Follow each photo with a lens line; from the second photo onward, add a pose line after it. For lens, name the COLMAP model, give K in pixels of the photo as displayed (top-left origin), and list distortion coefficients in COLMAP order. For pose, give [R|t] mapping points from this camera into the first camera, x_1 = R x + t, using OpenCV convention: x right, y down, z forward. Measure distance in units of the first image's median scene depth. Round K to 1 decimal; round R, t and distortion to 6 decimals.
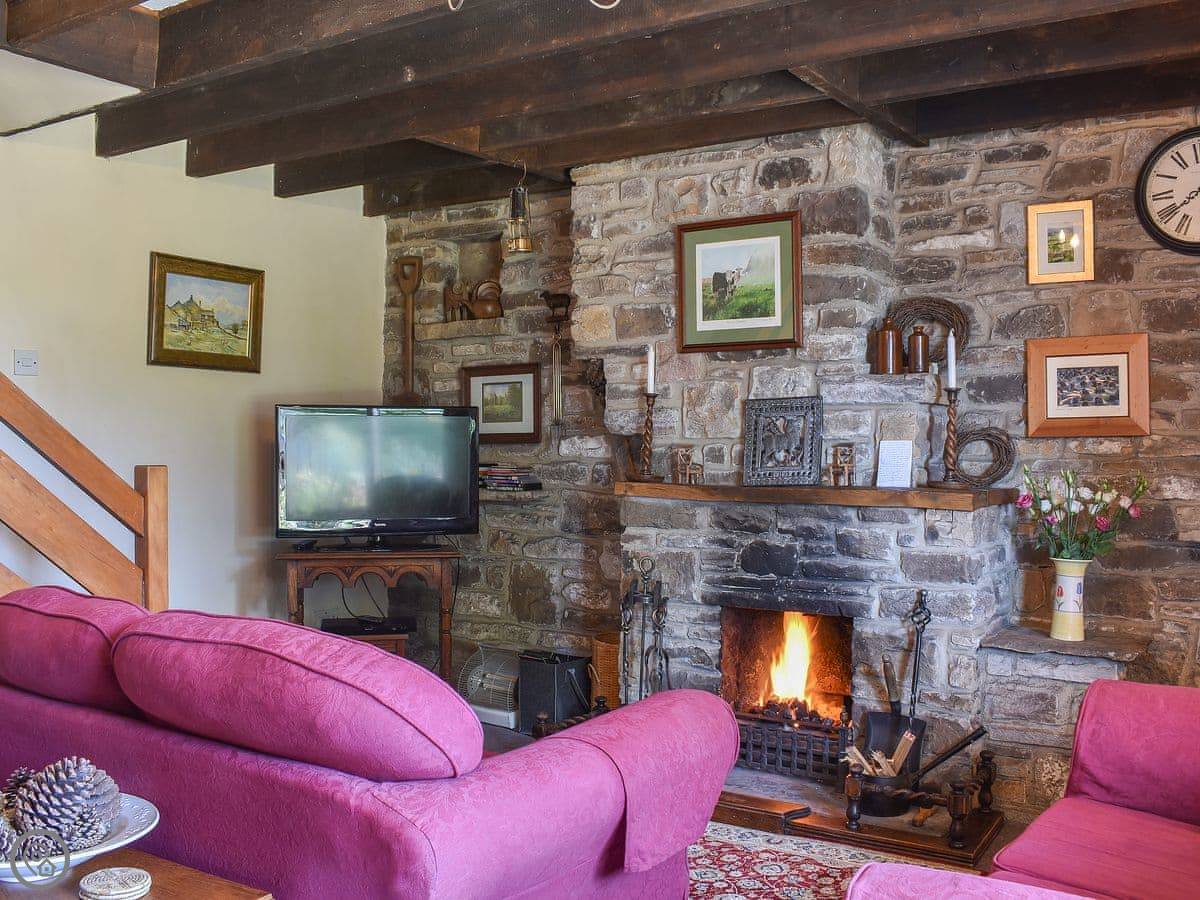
lens RADIAL K [[1171.3, 0, 522.0], [0, 1171.3, 436.8], [0, 0, 1]] dist [-0.102981, -0.003796]
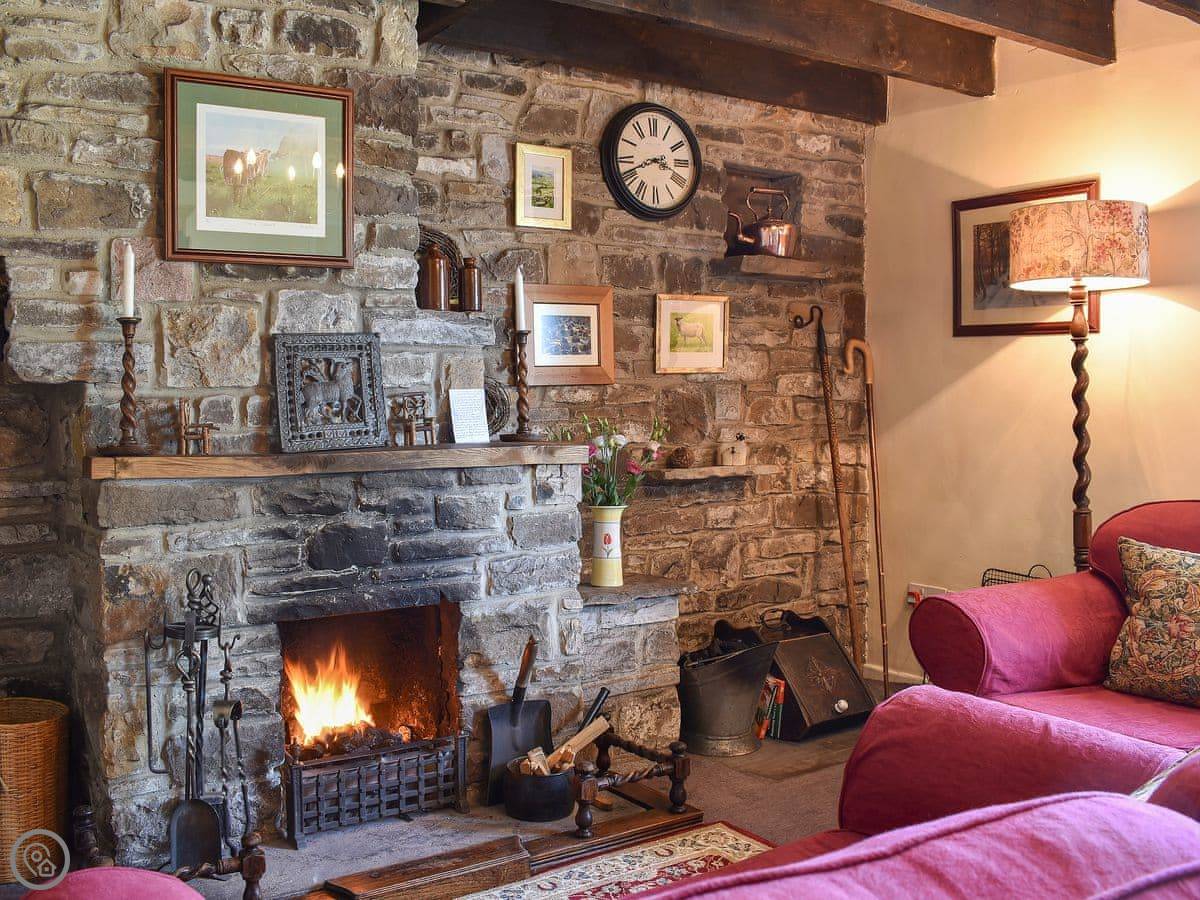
lens RADIAL K [[1171.3, 0, 522.0], [0, 1171.3, 436.8], [0, 0, 1]] dist [-0.102981, -0.003796]
pose [[0.344601, -0.037696, 0.937992, -0.460078], [0.004796, 0.999251, 0.038396, 0.005281], [-0.938737, -0.008733, 0.344523, 0.641084]]
